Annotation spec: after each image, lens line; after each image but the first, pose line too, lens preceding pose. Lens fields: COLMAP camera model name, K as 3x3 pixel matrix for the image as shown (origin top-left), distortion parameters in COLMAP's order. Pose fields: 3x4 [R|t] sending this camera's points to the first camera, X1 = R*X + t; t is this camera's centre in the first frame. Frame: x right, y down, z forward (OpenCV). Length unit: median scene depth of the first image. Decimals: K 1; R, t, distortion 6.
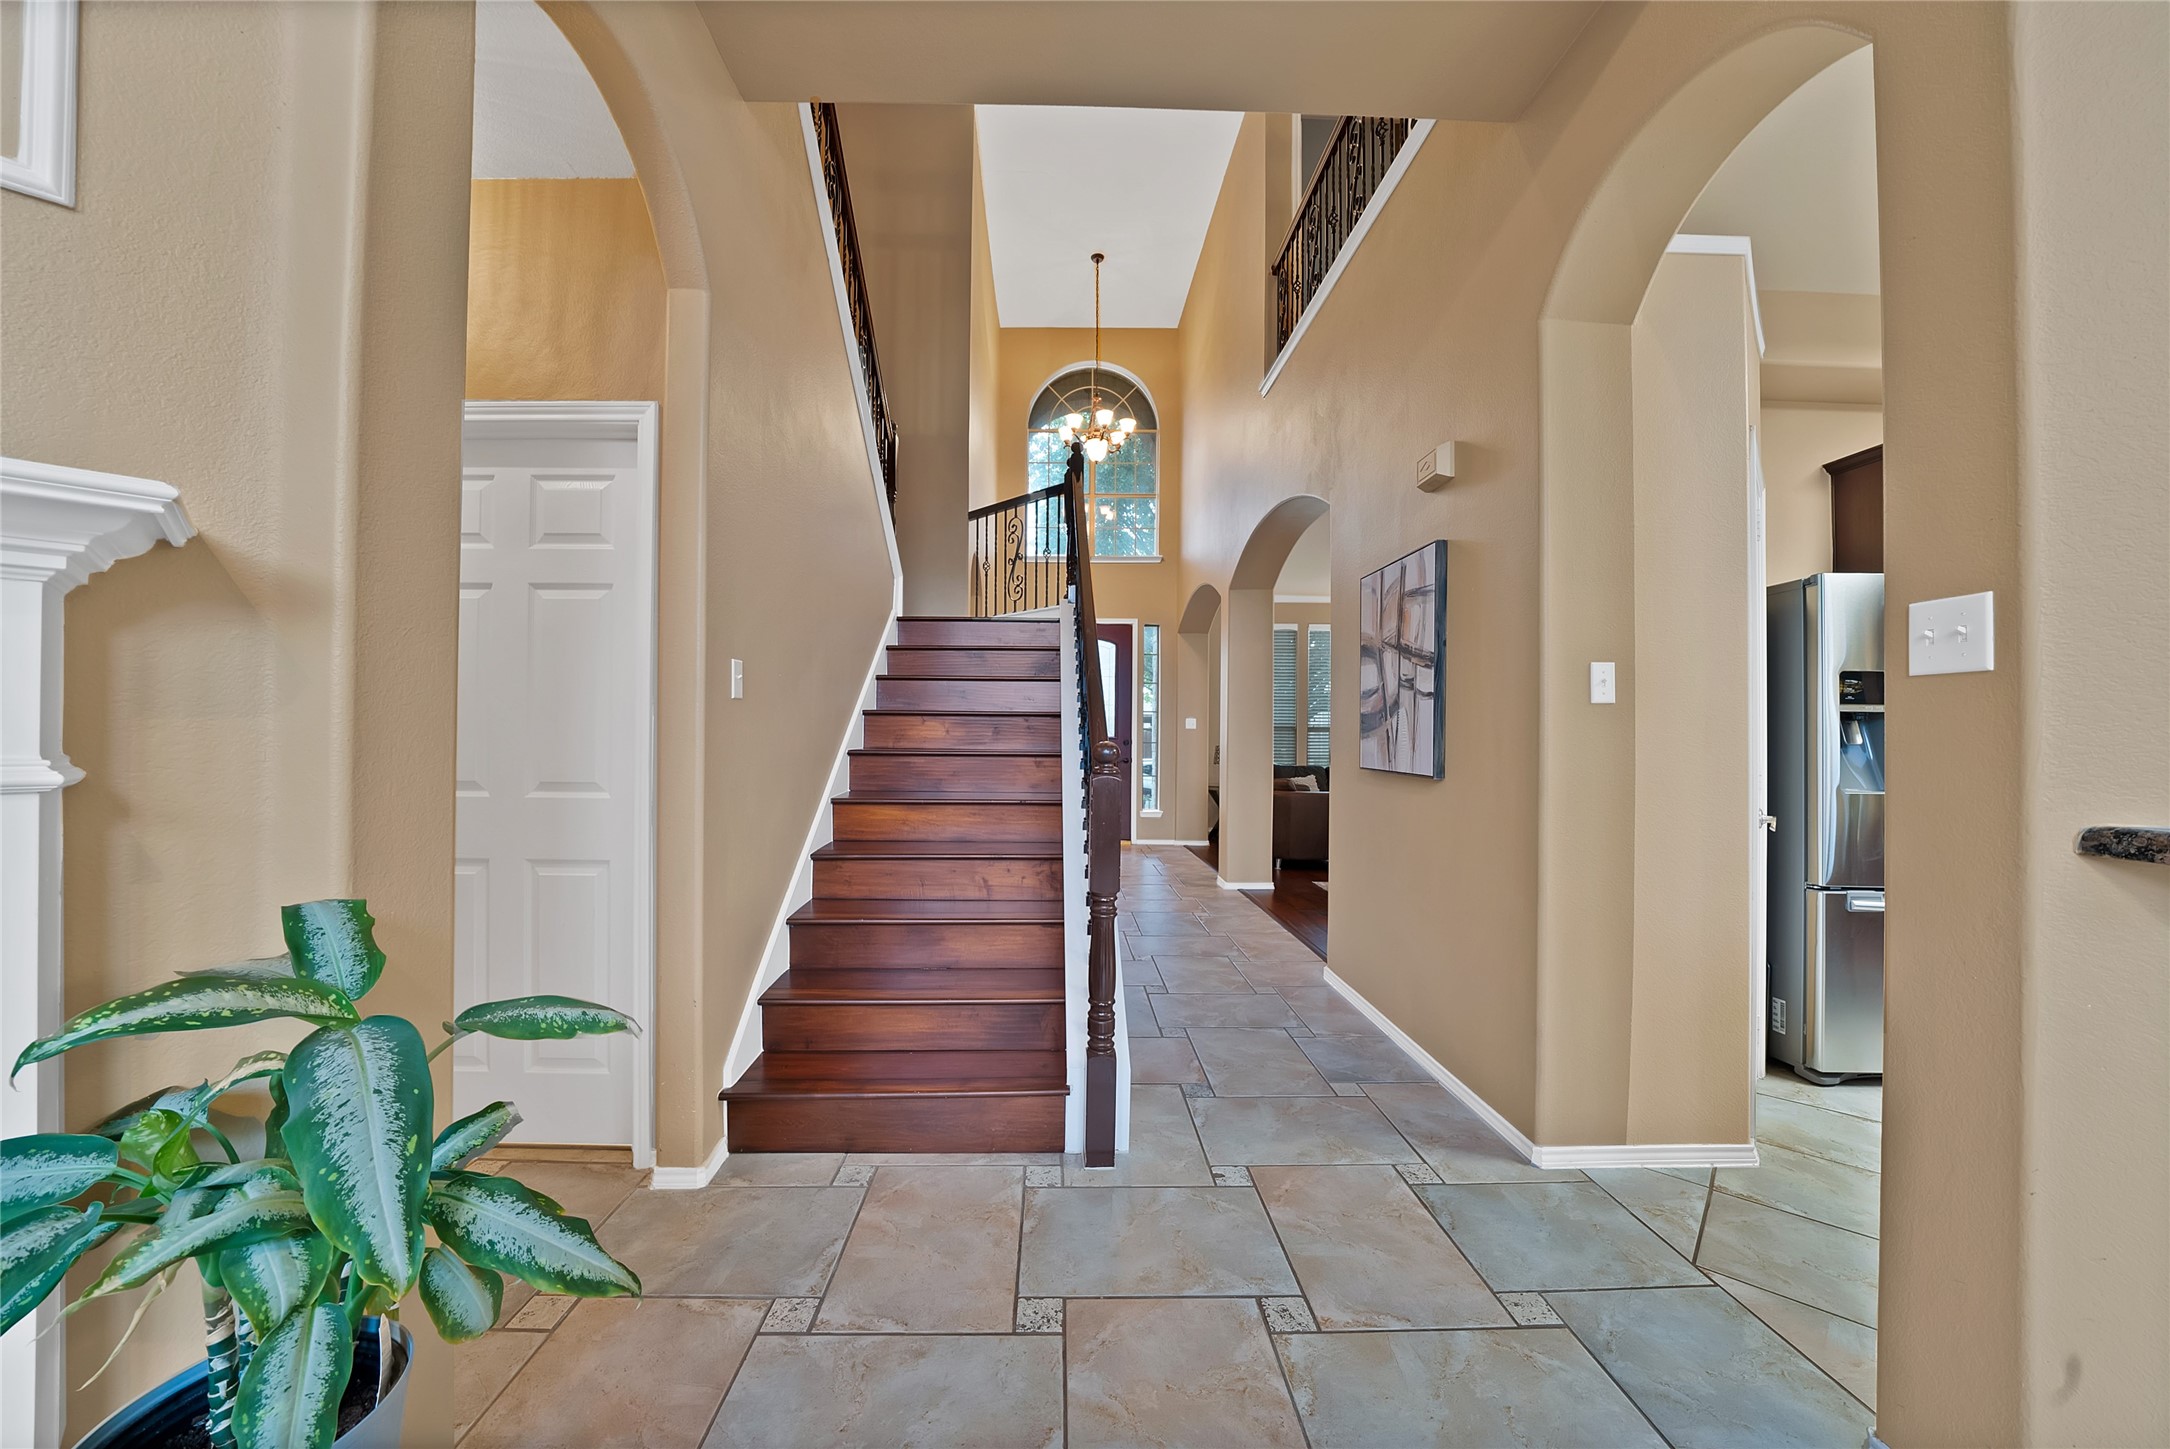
lens RADIAL K [[823.9, 0, 1080.2], [0, 823.9, 729.6], [0, 0, 1]] dist [-0.028596, -0.000293]
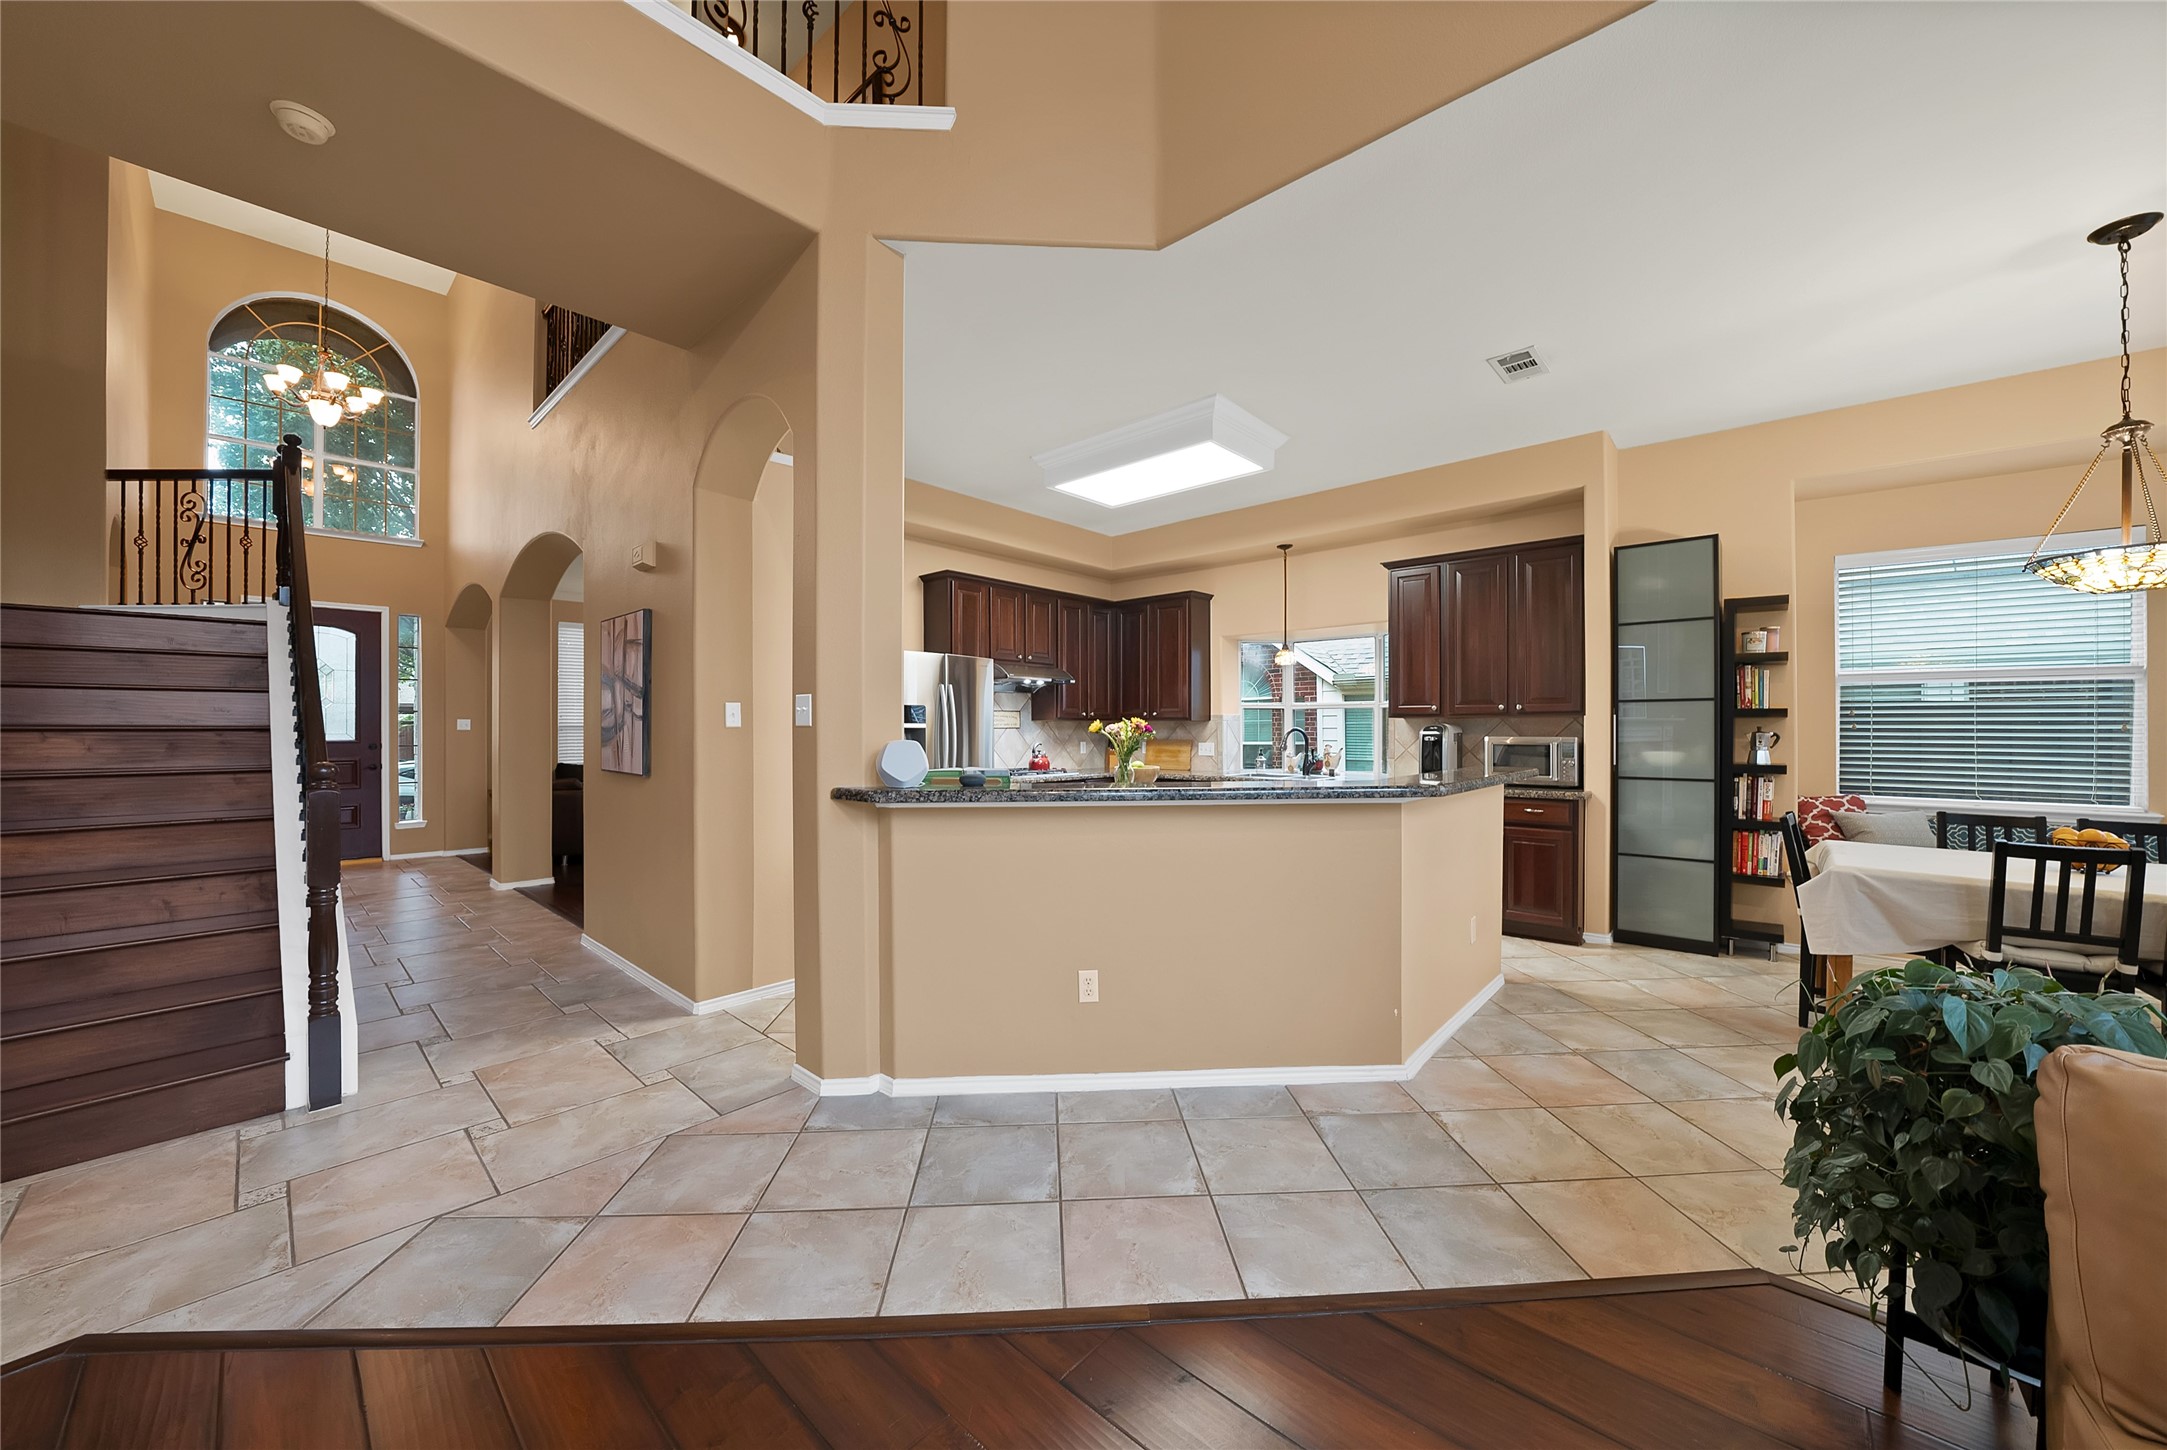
lens RADIAL K [[771.2, 0, 1078.8], [0, 771.2, 727.5], [0, 0, 1]] dist [-0.018151, 0.000437]
pose [[0.697988, -0.009799, 0.716042, 0.005167], [0.005443, 0.999950, 0.008378, -0.024997], [-0.716088, -0.001950, 0.698007, -0.365456]]
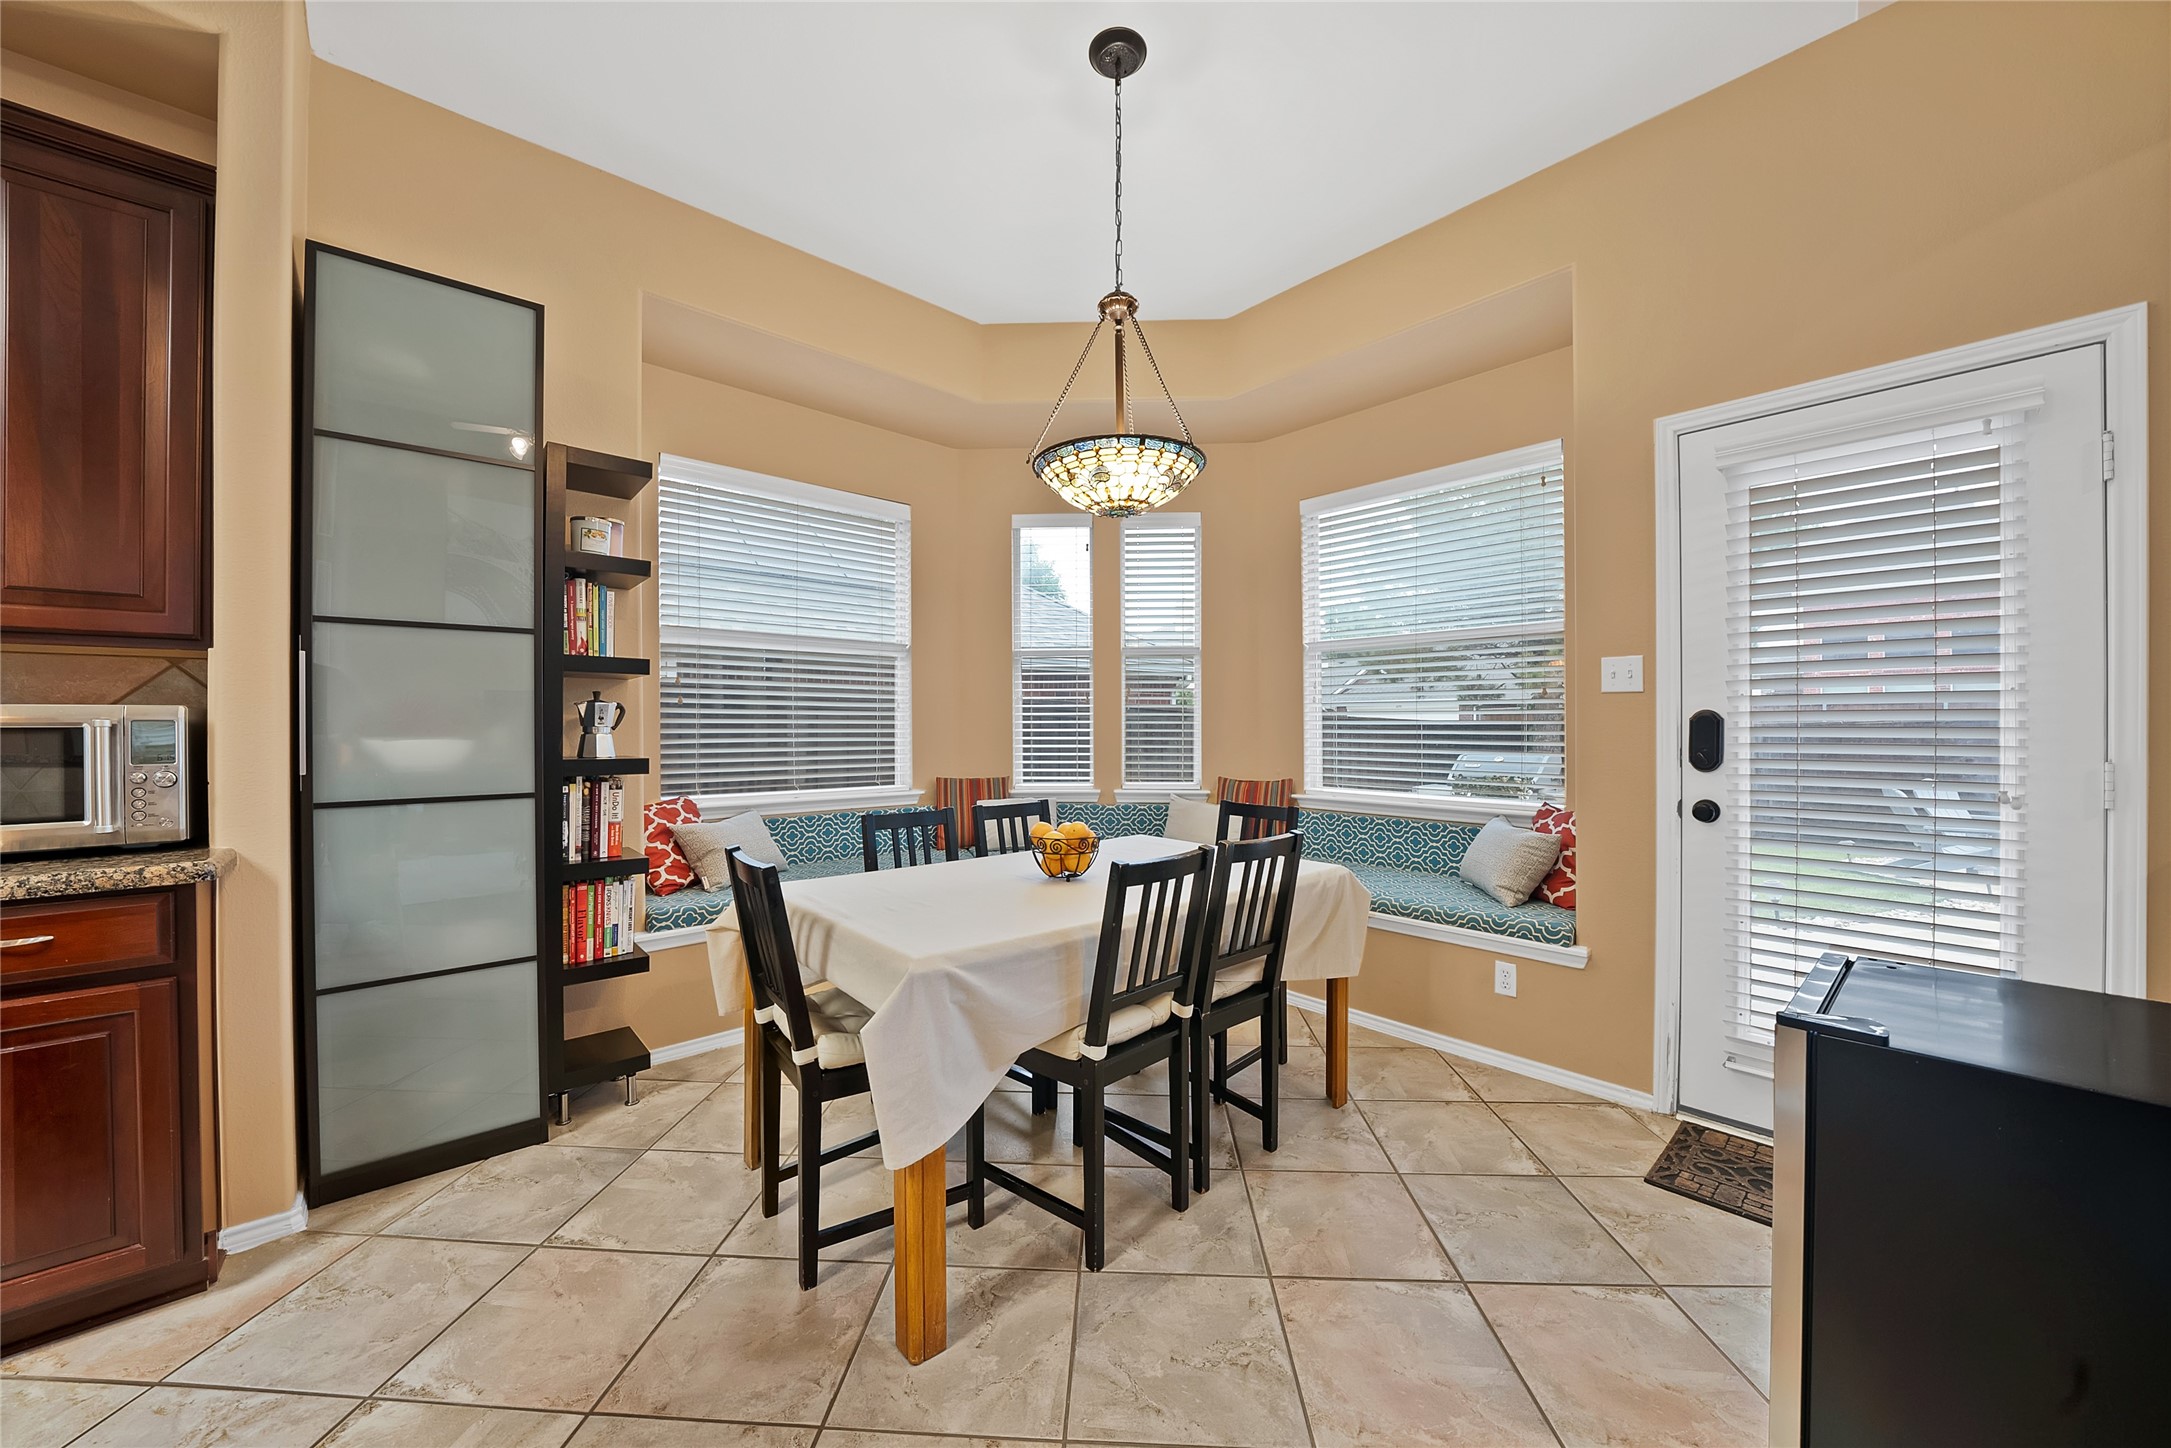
lens RADIAL K [[772.6, 0, 1078.6], [0, 772.6, 729.6], [0, 0, 1]] dist [-0.018151, 0.000437]
pose [[-0.640108, -0.011041, 0.768205, 0.718336], [-0.005773, 0.999938, 0.009561, 0.009474], [-0.768263, 0.001686, -0.640132, -0.211886]]
